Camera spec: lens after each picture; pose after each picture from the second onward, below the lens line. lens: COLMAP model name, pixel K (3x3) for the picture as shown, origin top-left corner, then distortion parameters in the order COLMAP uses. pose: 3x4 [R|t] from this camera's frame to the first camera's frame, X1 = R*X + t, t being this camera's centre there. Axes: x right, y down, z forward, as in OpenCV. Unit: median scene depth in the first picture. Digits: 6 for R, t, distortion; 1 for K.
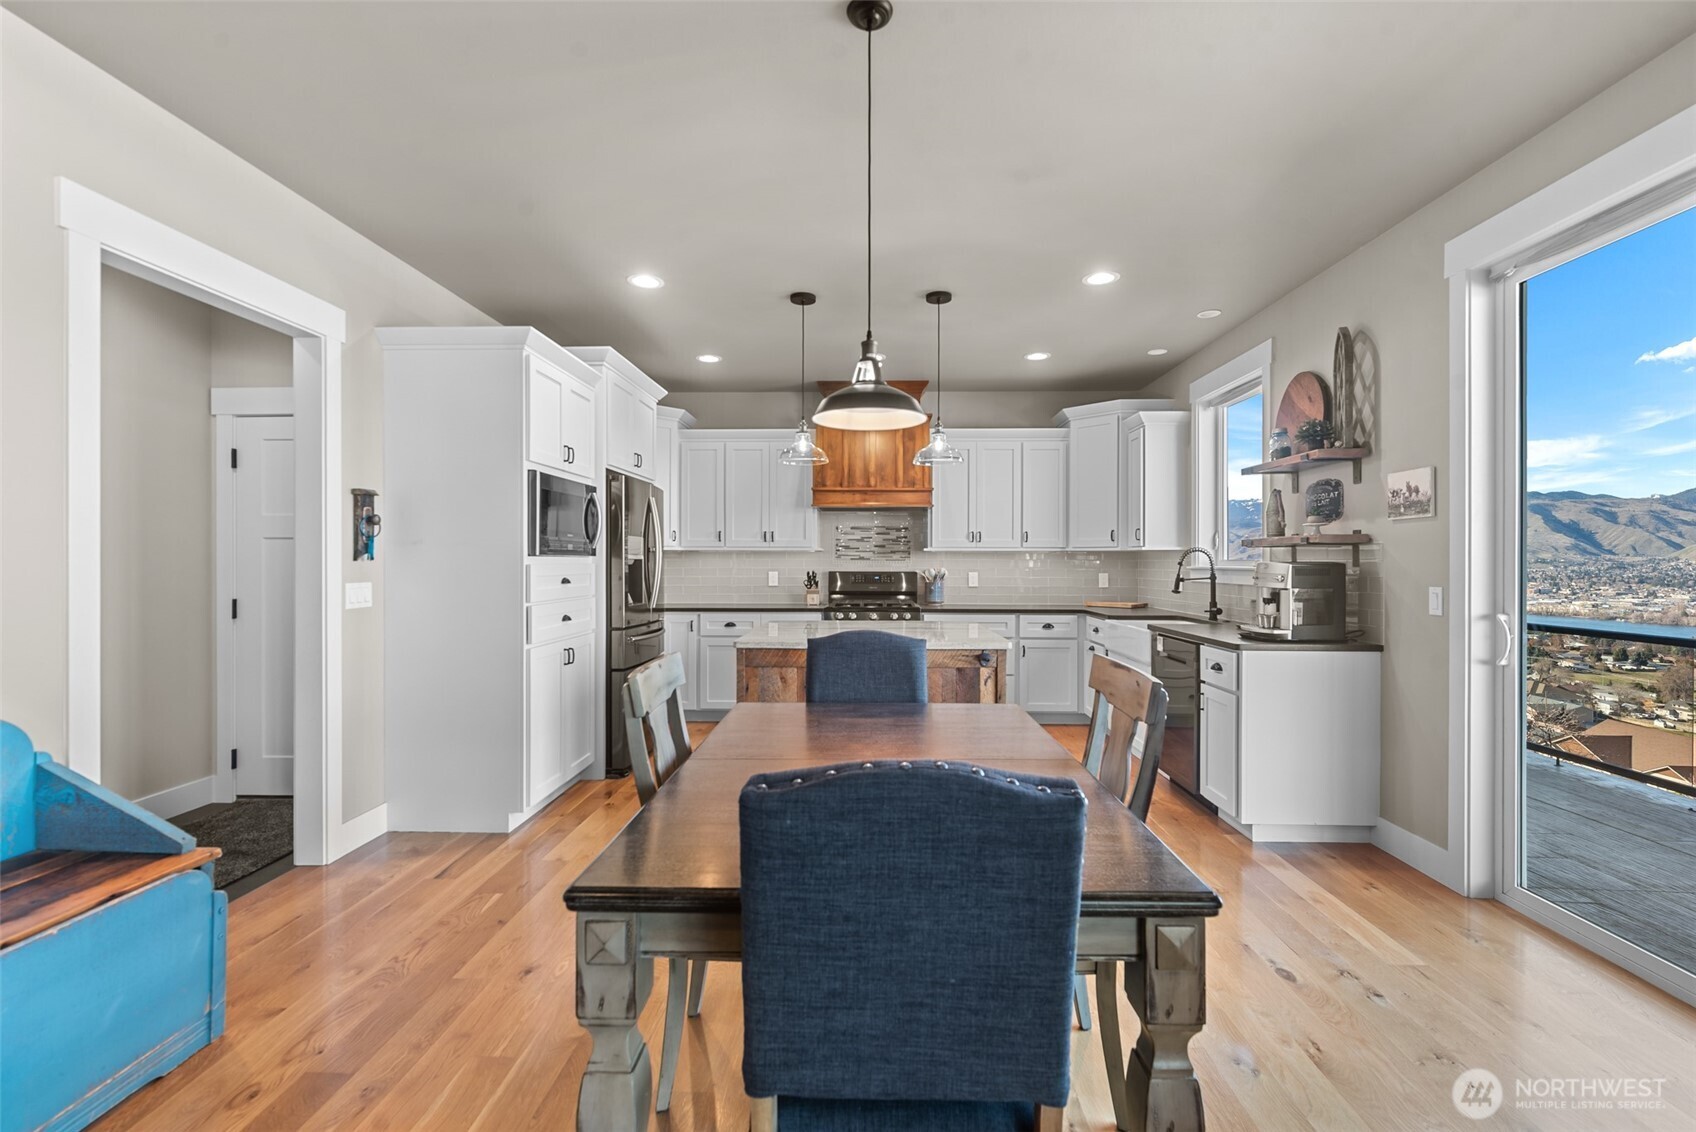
lens RADIAL K [[740.6, 0, 852.1], [0, 740.6, 561.7], [0, 0, 1]] dist [0.003300, 0.000534]
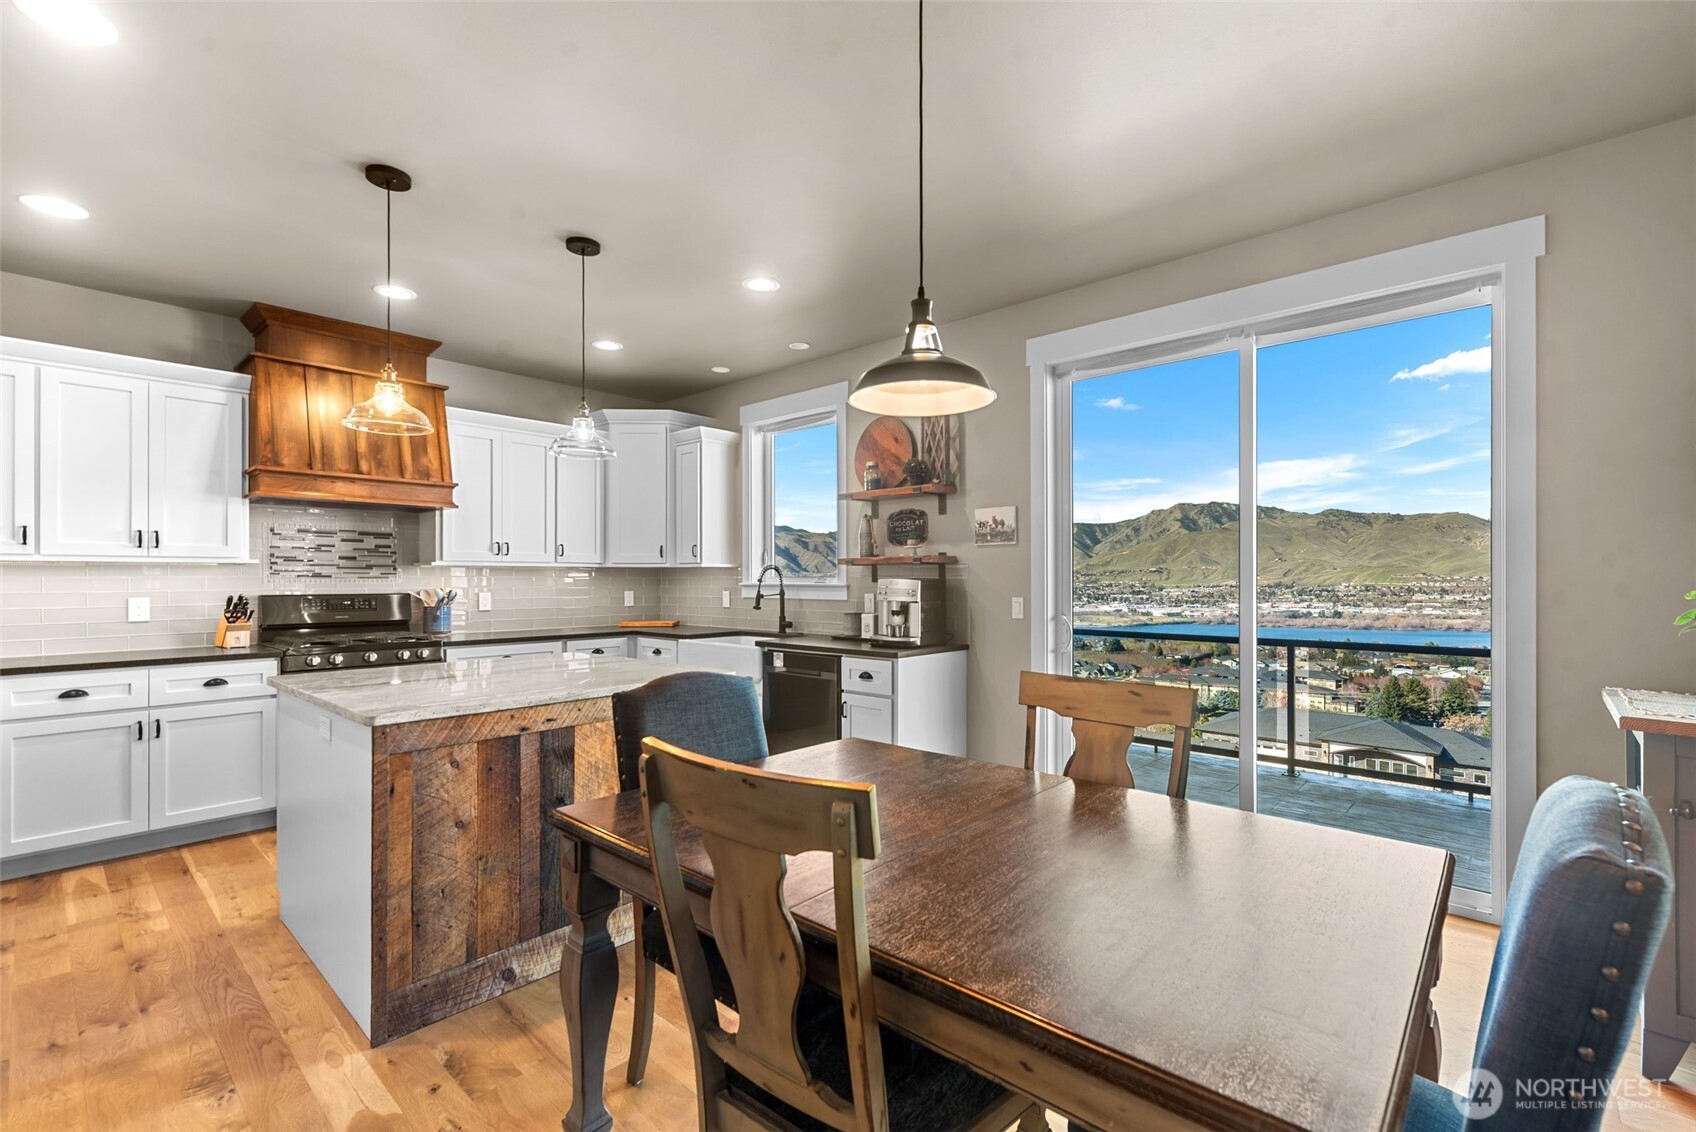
lens RADIAL K [[741.1, 0, 856.4], [0, 741.1, 576.6], [0, 0, 1]] dist [0.000362, -0.000410]
pose [[0.646362, -0.001406, 0.763030, -0.291164], [0.002987, 0.999995, -0.000687, -0.001900], [-0.763025, 0.002724, 0.646363, 0.262347]]
